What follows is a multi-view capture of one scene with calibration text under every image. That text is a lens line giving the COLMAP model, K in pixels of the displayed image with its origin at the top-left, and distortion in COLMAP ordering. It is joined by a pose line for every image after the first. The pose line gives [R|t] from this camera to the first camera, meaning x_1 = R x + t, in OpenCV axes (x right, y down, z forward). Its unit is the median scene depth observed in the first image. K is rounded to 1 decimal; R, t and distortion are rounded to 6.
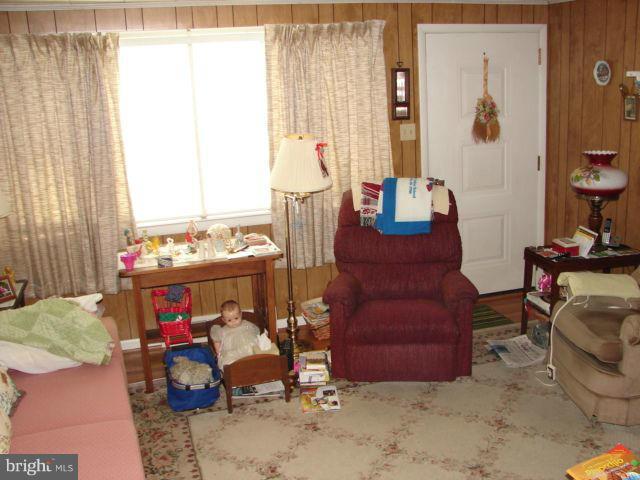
lens RADIAL K [[718.3, 0, 320.0], [0, 718.3, 240.0], [0, 0, 1]] dist [-0.247195, 0.318700]
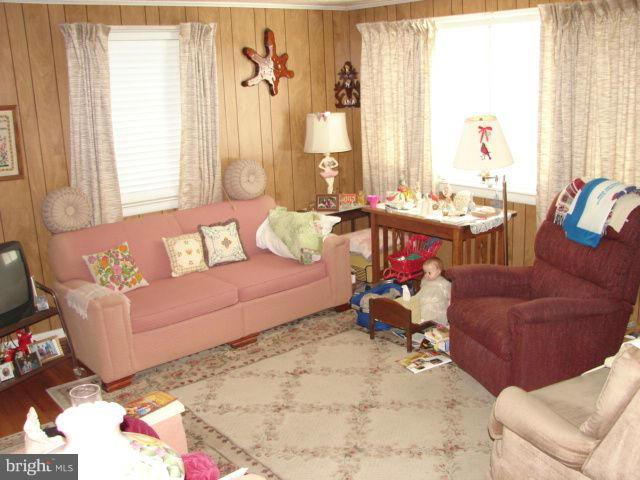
lens RADIAL K [[718.3, 0, 320.0], [0, 718.3, 240.0], [0, 0, 1]] dist [-0.247195, 0.318700]
pose [[0.325576, 0.239598, -0.914654, 0.793629], [-0.183826, 0.964942, 0.187337, -0.112482], [0.927474, 0.107145, 0.358207, 0.400646]]
